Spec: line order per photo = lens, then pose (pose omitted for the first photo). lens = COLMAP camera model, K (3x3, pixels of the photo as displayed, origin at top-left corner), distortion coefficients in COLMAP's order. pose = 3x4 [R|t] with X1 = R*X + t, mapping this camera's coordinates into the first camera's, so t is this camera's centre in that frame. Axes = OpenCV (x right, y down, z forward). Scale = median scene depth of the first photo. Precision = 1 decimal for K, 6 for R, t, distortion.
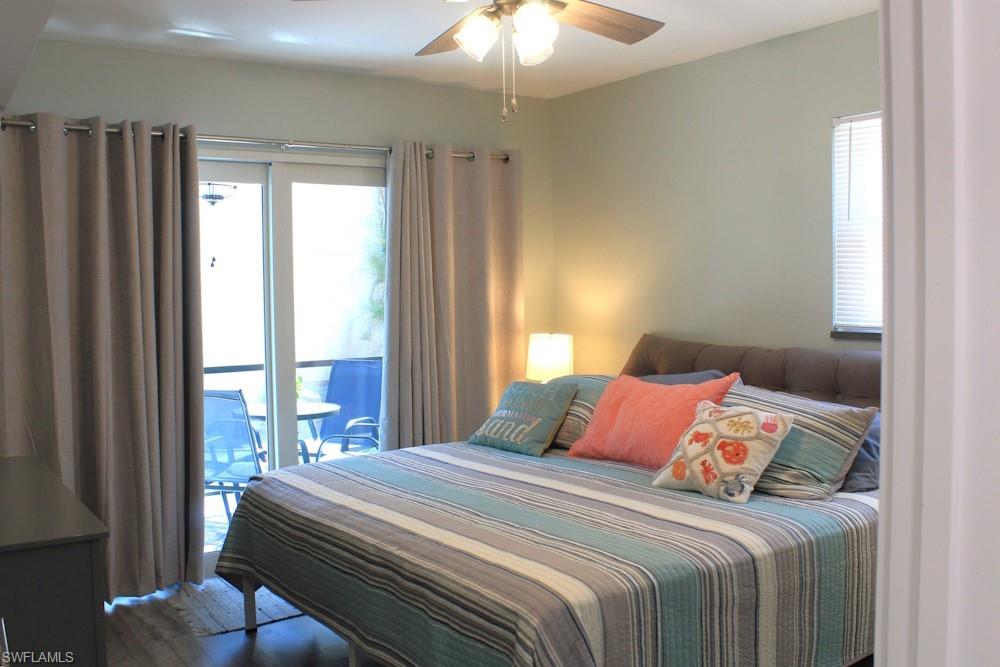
lens RADIAL K [[867.8, 0, 500.0], [0, 867.8, 333.5], [0, 0, 1]] dist [-0.172428, 0.159409]
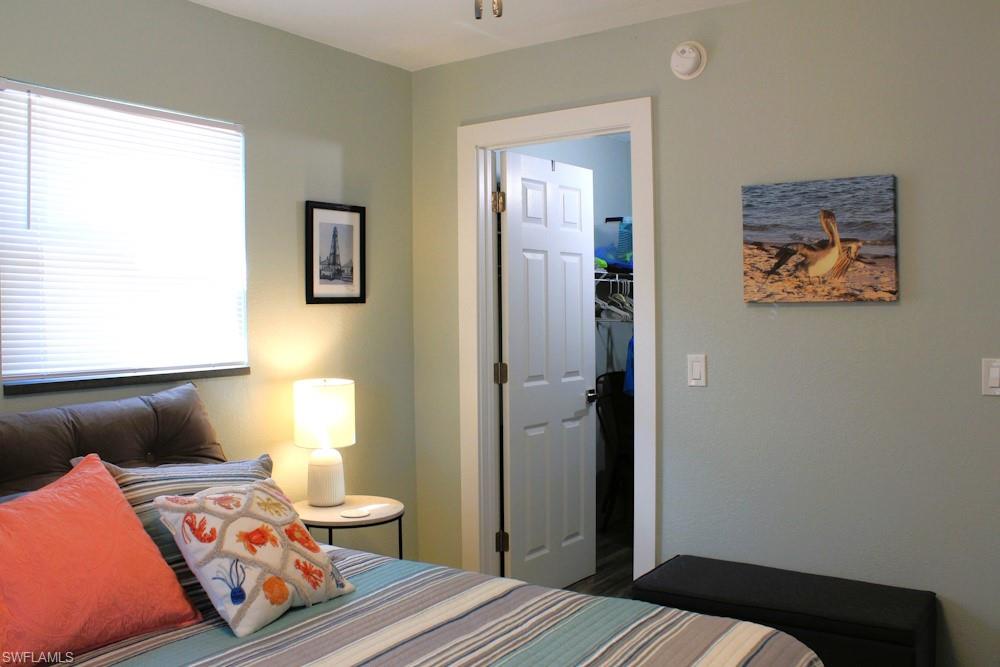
lens RADIAL K [[867.8, 0, 500.0], [0, 867.8, 333.5], [0, 0, 1]] dist [-0.172428, 0.159409]
pose [[-0.335822, -0.003599, 0.941918, -0.479277], [0.064745, 0.997539, 0.026895, -0.046753], [-0.939698, 0.070017, -0.334763, 1.071845]]
